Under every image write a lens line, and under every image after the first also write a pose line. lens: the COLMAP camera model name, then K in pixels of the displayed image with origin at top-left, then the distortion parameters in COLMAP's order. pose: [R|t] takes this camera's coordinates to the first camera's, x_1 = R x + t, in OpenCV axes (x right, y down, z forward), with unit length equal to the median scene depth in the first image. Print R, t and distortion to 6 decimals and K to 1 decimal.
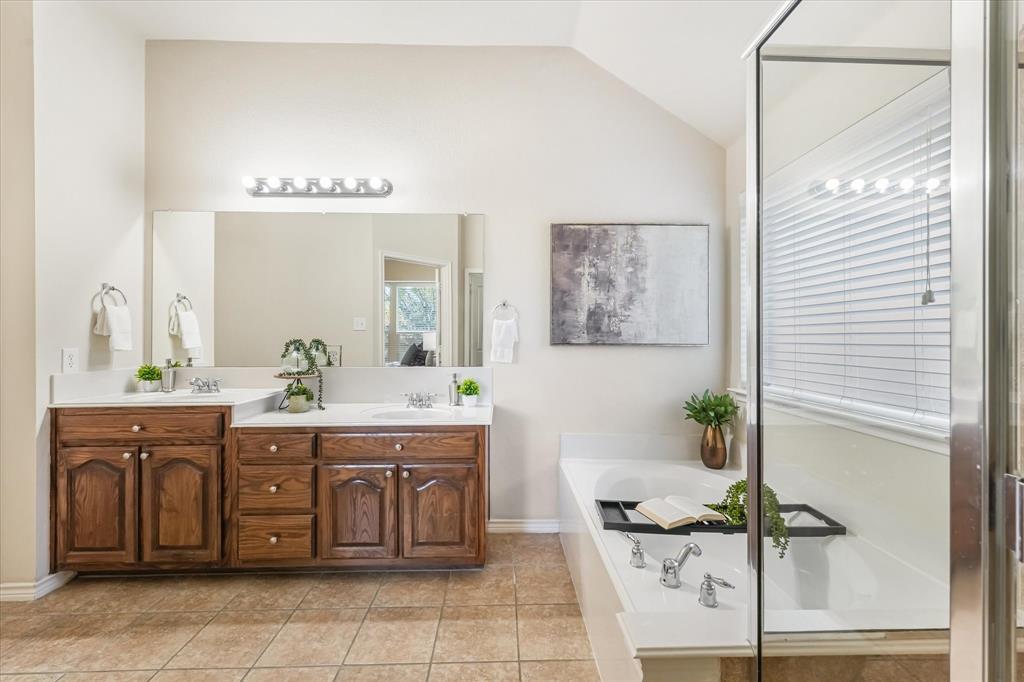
lens RADIAL K [[415.9, 0, 506.5], [0, 415.9, 337.1], [0, 0, 1]] dist [0.002270, -0.000134]
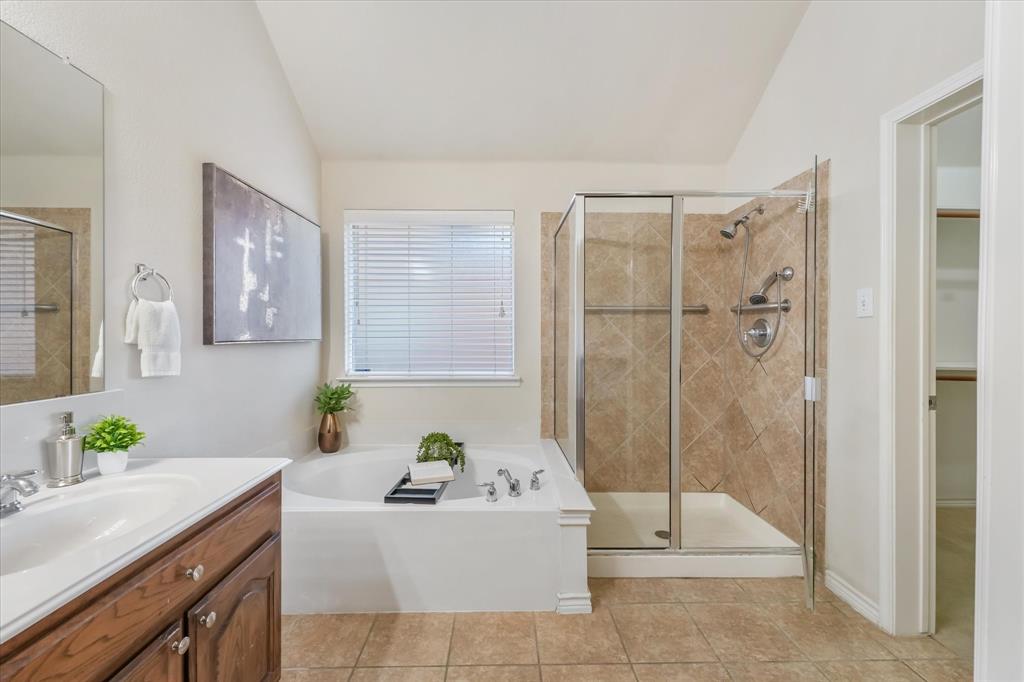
lens RADIAL K [[415.9, 0, 504.3], [0, 415.9, 337.3], [0, 0, 1]] dist [0.002270, -0.000134]
pose [[-0.007414, -0.006805, 0.999949, -0.574644], [-0.002014, 0.999975, 0.006790, 0.002685], [-0.999970, -0.001963, -0.007427, 0.536221]]
